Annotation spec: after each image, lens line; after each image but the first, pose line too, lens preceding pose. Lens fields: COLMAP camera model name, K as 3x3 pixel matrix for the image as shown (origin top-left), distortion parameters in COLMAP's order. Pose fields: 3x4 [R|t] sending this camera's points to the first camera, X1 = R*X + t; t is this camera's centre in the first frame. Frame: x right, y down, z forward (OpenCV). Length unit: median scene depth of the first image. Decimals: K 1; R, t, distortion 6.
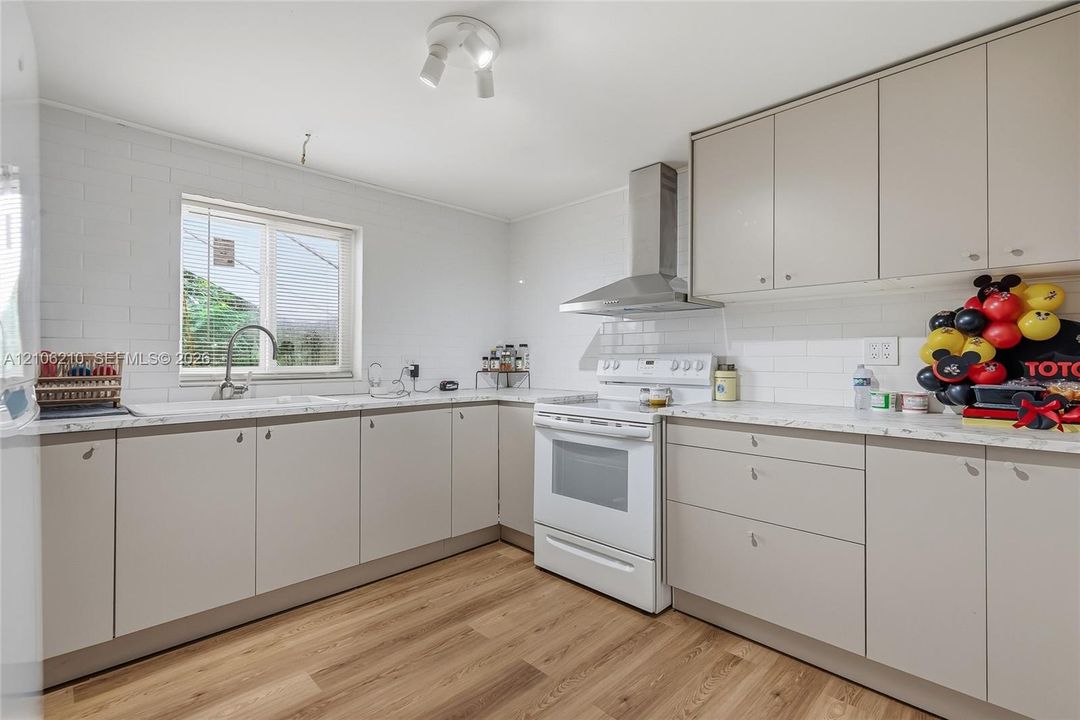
lens RADIAL K [[488.6, 0, 541.7], [0, 488.6, 359.2], [0, 0, 1]] dist [0.000827, -0.000964]
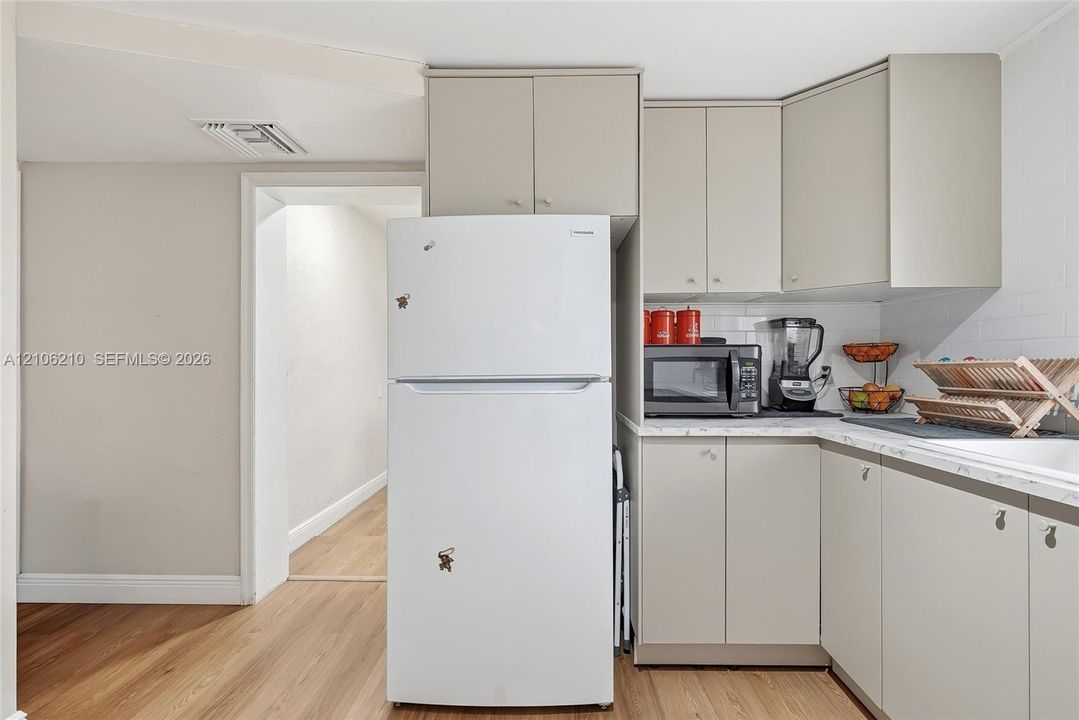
lens RADIAL K [[503.5, 0, 545.6], [0, 503.5, 366.2], [0, 0, 1]] dist [0.000184, -0.000324]
pose [[-0.703691, 0.003717, -0.710496, 0.079337], [-0.000635, 0.999983, 0.005861, -0.004434], [0.710505, 0.004576, -0.703677, 0.808574]]
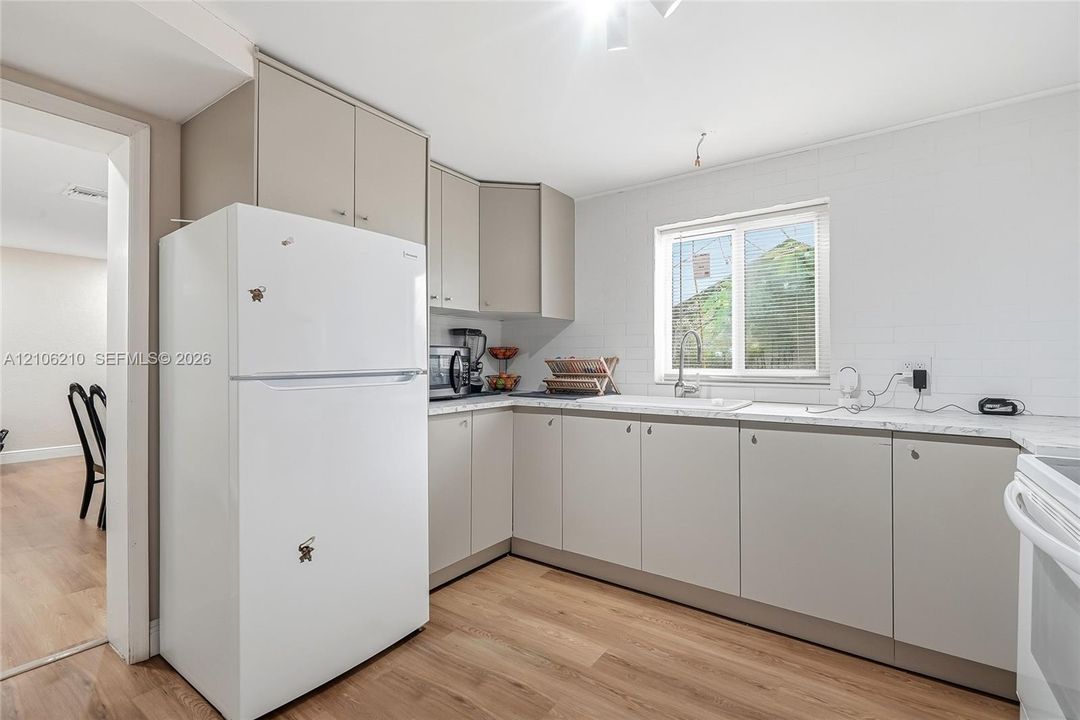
lens RADIAL K [[488.6, 0, 541.7], [0, 488.6, 359.2], [0, 0, 1]] dist [0.000827, -0.000964]
pose [[0.174672, -0.003884, -0.984619, 0.395105], [0.000364, 0.999992, -0.003880, -0.001579], [0.984627, 0.000319, 0.174672, 0.460975]]
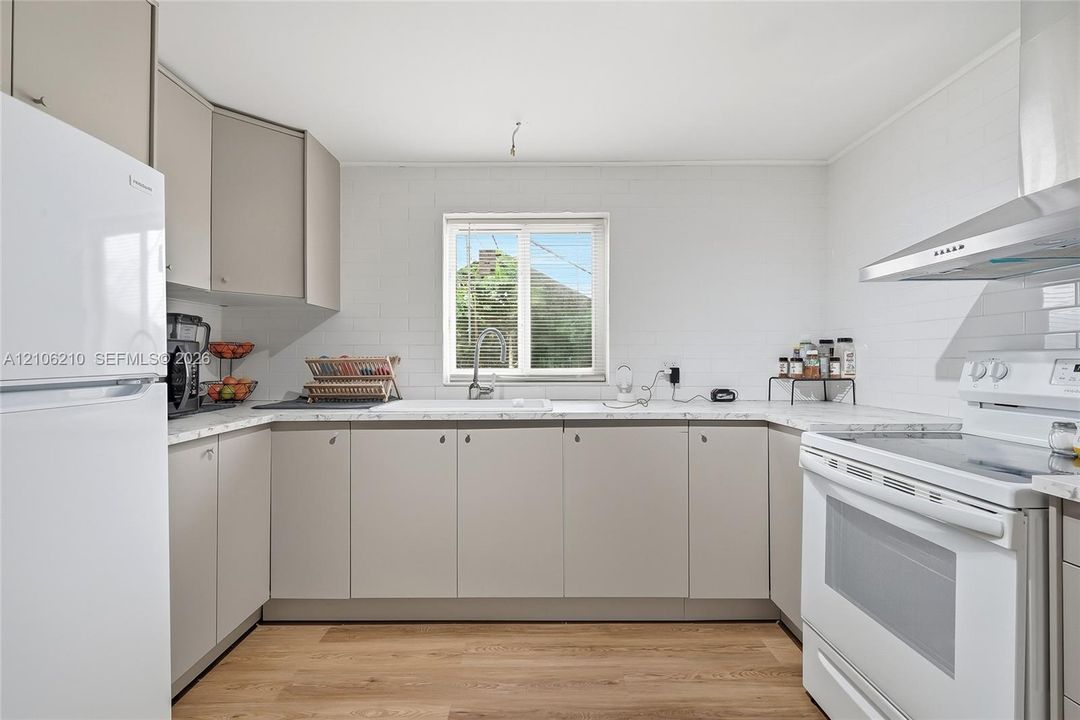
lens RADIAL K [[488.6, 0, 541.7], [0, 488.6, 359.2], [0, 0, 1]] dist [0.000827, -0.000964]
pose [[0.715463, -0.003120, -0.698644, 0.192664], [0.002362, 0.999995, -0.002048, -0.002302], [0.698647, -0.000185, 0.715467, 0.323943]]
